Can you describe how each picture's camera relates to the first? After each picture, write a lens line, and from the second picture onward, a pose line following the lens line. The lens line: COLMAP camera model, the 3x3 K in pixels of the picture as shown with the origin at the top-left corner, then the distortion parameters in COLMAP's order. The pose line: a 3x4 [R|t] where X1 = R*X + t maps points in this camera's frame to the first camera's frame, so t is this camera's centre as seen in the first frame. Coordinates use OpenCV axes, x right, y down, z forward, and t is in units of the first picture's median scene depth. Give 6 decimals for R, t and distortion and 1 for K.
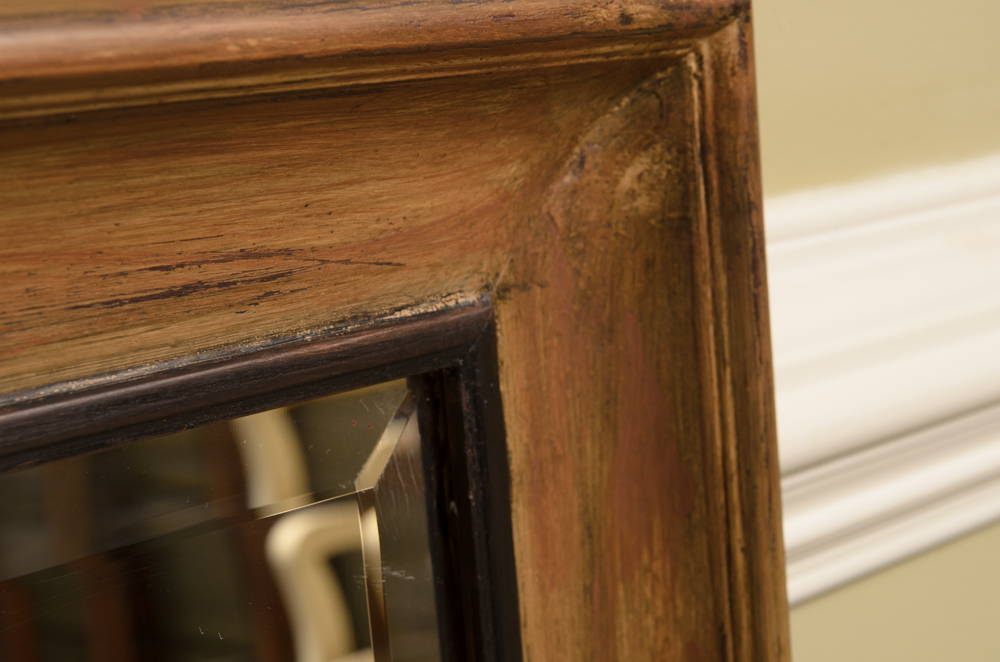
lens RADIAL K [[1858.6, 0, 500.0], [0, 1858.6, 331.0], [0, 0, 1]] dist [0.001692, -0.057439]
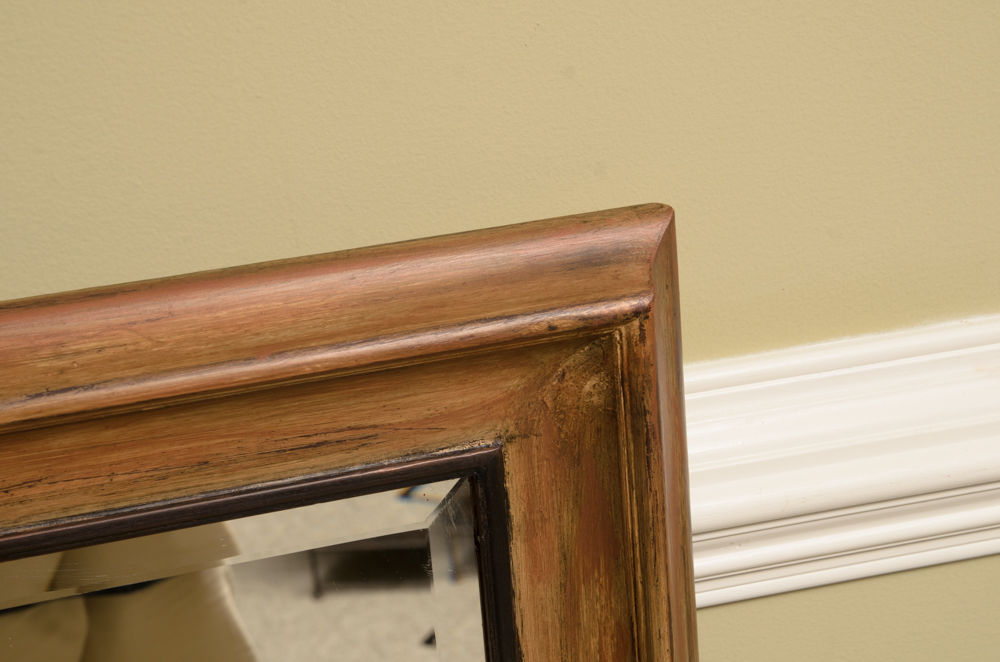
lens RADIAL K [[2011.1, 0, 500.0], [0, 2011.1, 331.0], [0, 0, 1]] dist [0.111467, 0.056784]
pose [[0.877064, 0.160690, -0.452701, 0.921670], [-0.066542, 0.973947, 0.216792, -0.583295], [0.475743, -0.160016, 0.864906, -0.816121]]
